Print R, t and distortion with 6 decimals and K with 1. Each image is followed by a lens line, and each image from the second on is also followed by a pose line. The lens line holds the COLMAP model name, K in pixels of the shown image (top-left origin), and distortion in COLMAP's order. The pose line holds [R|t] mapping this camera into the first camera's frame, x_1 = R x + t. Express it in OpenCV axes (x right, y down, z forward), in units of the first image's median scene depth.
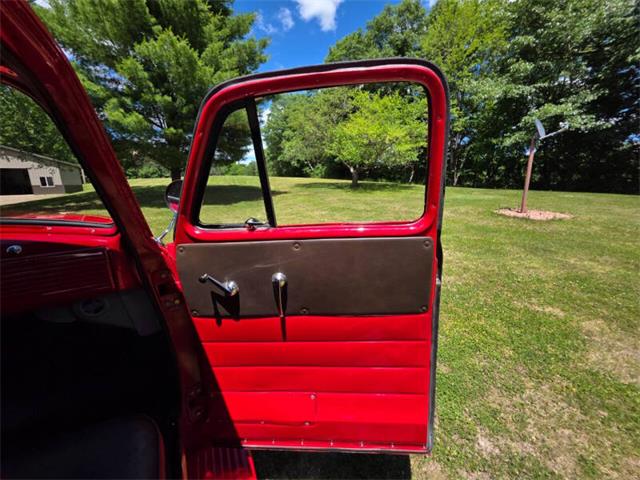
lens RADIAL K [[257.0, 0, 322.8], [0, 257.0, 239.9], [0, 0, 1]] dist [0.001792, -0.000379]
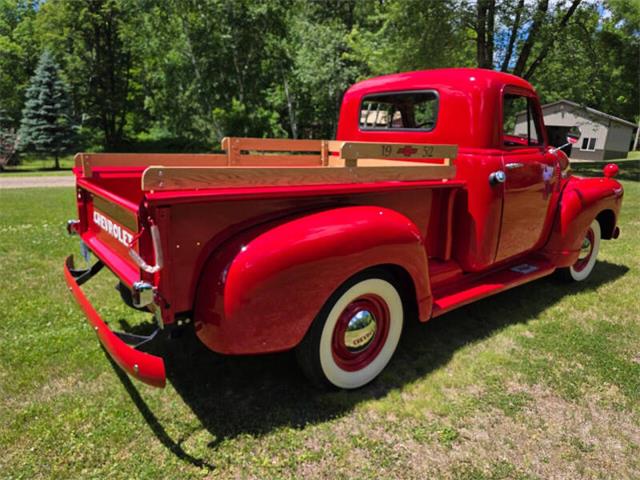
lens RADIAL K [[433.9, 0, 321.5], [0, 433.9, 238.2], [0, 0, 1]] dist [0.035535, -0.033991]
pose [[0.213751, 0.264635, -0.940361, 0.165810], [-0.292196, 0.935859, 0.196949, 0.034524], [0.932165, 0.232672, 0.277366, -0.108470]]
